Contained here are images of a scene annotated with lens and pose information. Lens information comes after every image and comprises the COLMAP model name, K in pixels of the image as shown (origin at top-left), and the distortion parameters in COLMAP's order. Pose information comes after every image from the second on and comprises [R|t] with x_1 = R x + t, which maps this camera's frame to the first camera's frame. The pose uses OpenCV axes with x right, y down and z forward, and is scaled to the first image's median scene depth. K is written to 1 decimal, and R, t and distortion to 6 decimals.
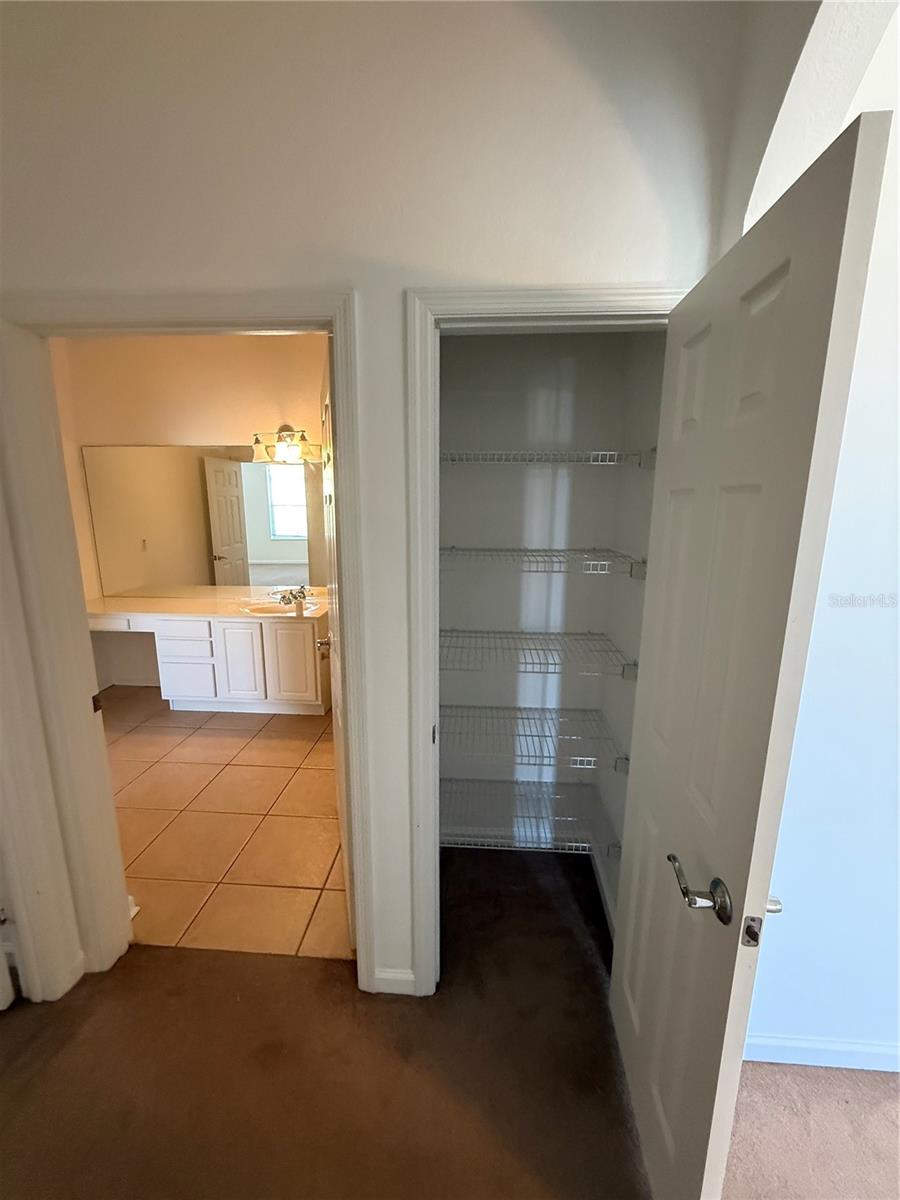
lens RADIAL K [[479.1, 0, 450.4], [0, 479.1, 596.4], [0, 0, 1]] dist [-0.000319, 0.000126]
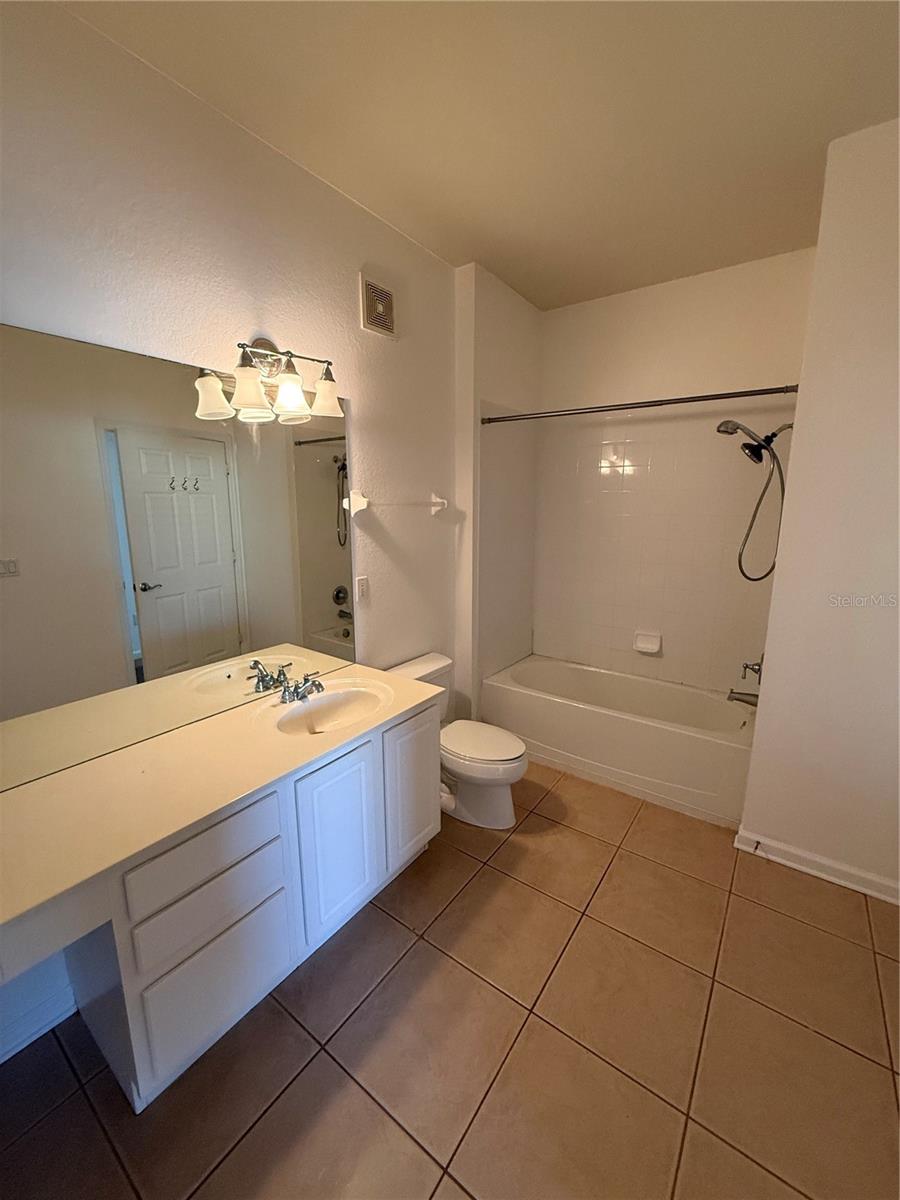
lens RADIAL K [[479.1, 0, 450.4], [0, 479.1, 596.4], [0, 0, 1]] dist [-0.000319, 0.000126]
pose [[0.532835, -0.171323, 0.828695, -0.695801], [0.171809, 0.980797, 0.092298, -0.116421], [-0.828595, 0.093197, 0.552037, 0.608514]]
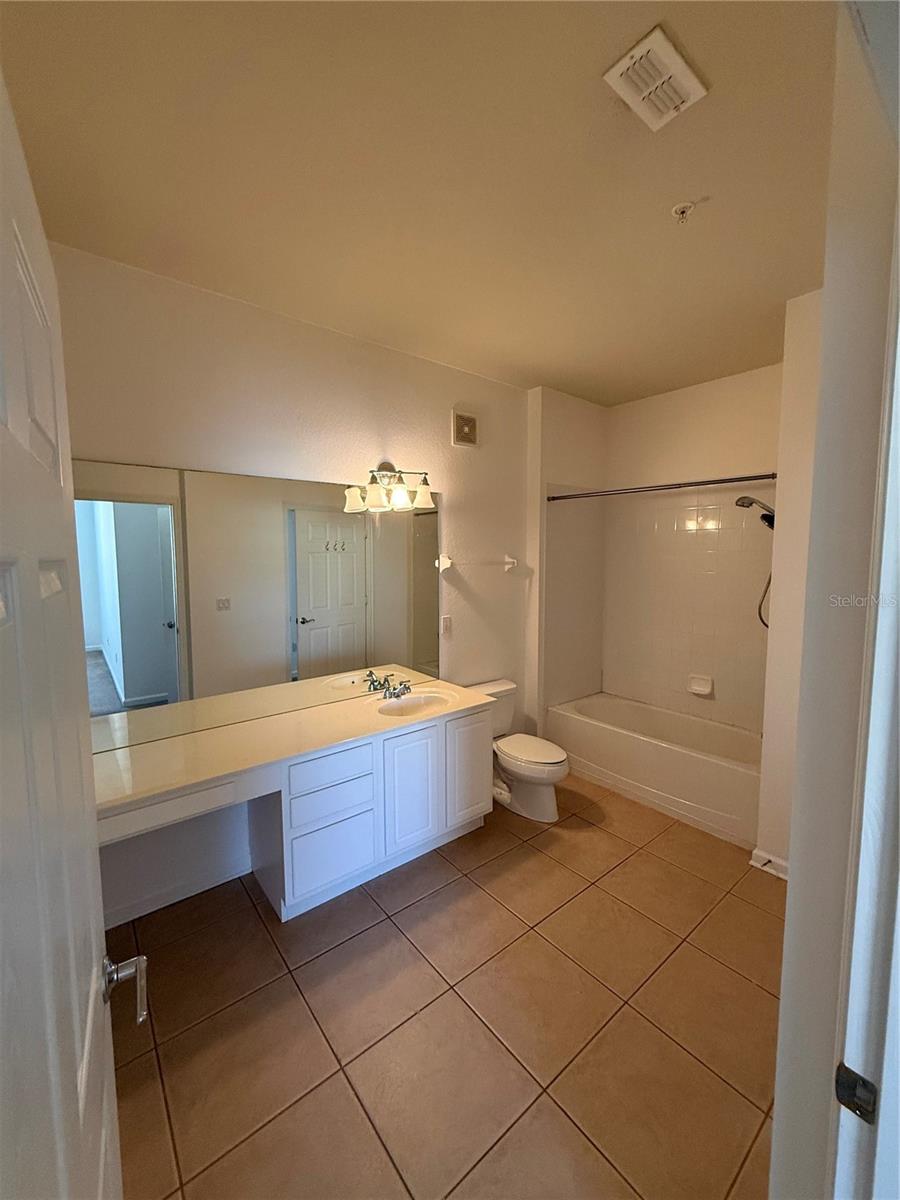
lens RADIAL K [[479.1, 0, 450.4], [0, 479.1, 596.4], [0, 0, 1]] dist [-0.000319, 0.000126]
pose [[0.734950, -0.070657, 0.674430, -0.809036], [0.141839, 0.988575, -0.050998, -0.093021], [-0.663121, 0.133141, 0.736576, 0.400665]]
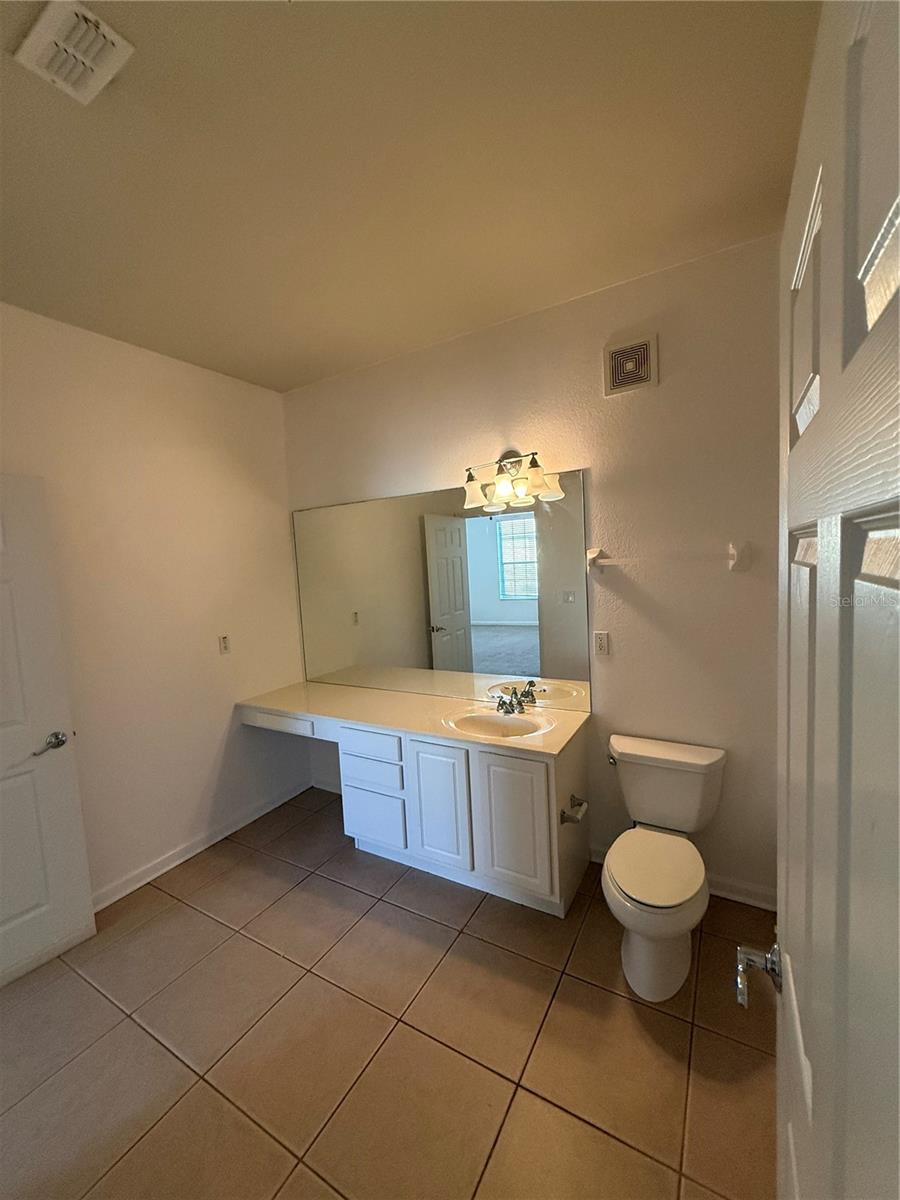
lens RADIAL K [[479.1, 0, 450.4], [0, 479.1, 596.4], [0, 0, 1]] dist [-0.000319, 0.000126]
pose [[0.891996, -0.020938, -0.451558, -0.114977], [-0.028980, 0.994223, -0.103346, -0.077595], [0.451113, 0.105270, 0.886237, 0.379120]]
